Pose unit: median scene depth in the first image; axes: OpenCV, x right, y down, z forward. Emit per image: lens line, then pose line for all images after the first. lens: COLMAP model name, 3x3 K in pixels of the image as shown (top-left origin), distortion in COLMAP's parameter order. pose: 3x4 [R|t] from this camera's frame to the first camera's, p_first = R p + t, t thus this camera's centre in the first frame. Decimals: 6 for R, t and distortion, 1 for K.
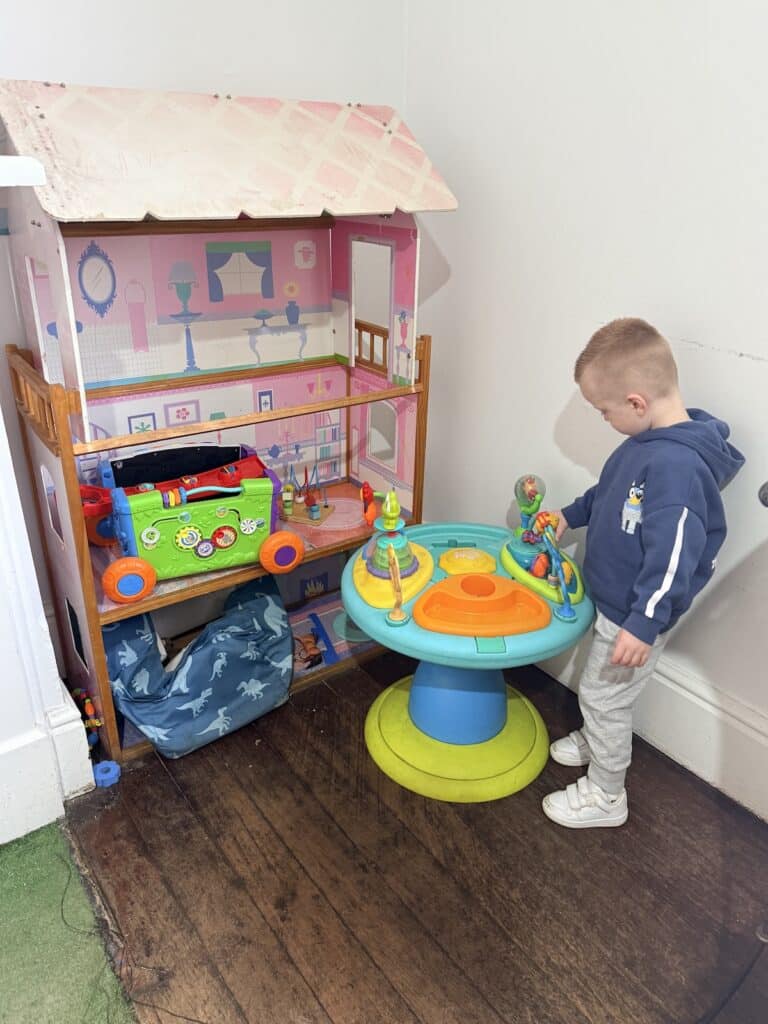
lens RADIAL K [[738.9, 0, 384.0], [0, 738.9, 512.0], [0, 0, 1]] dist [0.003226, 0.000701]
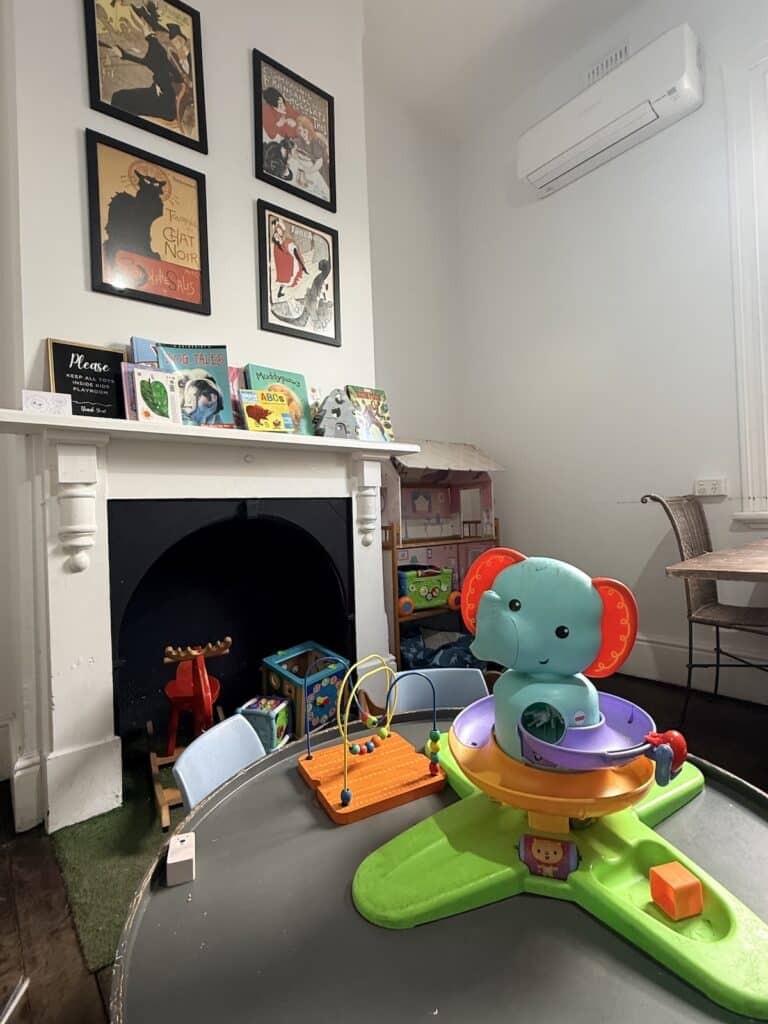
lens RADIAL K [[504.9, 0, 384.0], [0, 504.9, 512.0], [0, 0, 1]] dist [-0.001262, -0.000292]
pose [[0.996433, -0.062368, 0.056843, -0.435421], [0.080712, 0.900975, -0.426297, 0.468267], [-0.024627, 0.429365, 0.902795, -0.614205]]
